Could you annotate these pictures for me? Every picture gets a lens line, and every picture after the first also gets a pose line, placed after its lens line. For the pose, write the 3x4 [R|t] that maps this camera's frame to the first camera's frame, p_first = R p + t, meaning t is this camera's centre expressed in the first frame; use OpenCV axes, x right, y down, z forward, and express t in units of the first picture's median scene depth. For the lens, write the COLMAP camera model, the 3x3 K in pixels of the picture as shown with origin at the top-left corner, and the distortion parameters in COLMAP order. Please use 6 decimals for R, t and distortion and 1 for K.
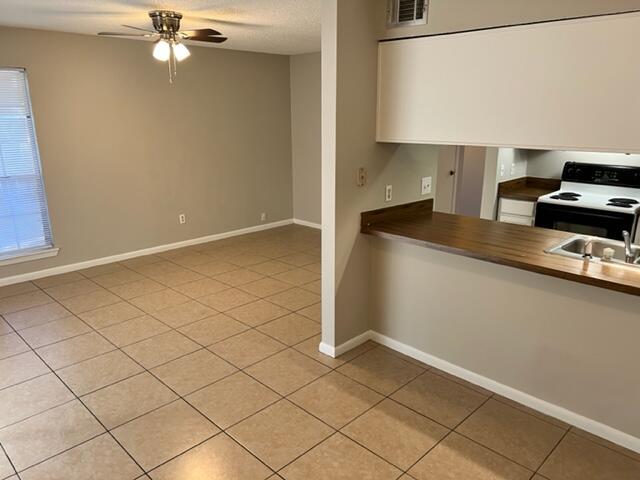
lens RADIAL K [[480.2, 0, 321.2], [0, 480.2, 236.7], [0, 0, 1]] dist [0.009103, 0.004600]
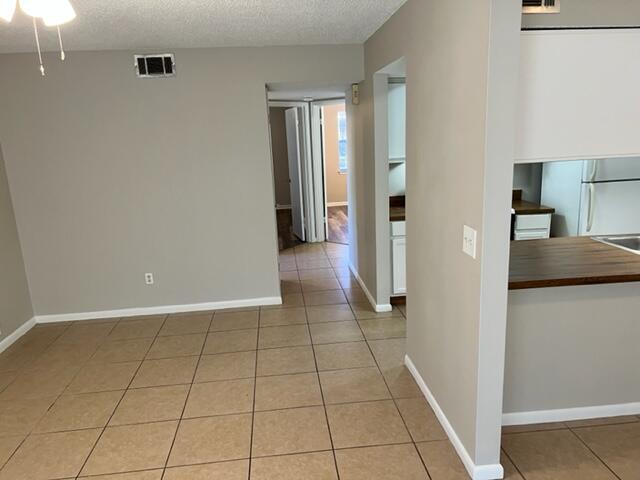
lens RADIAL K [[480.2, 0, 318.9], [0, 480.2, 239.2], [0, 0, 1]] dist [0.009103, 0.004600]
pose [[0.638376, -0.192241, 0.745331, -0.585820], [0.234534, 0.970845, 0.049529, -0.174998], [-0.733123, 0.143188, 0.664852, 0.675238]]
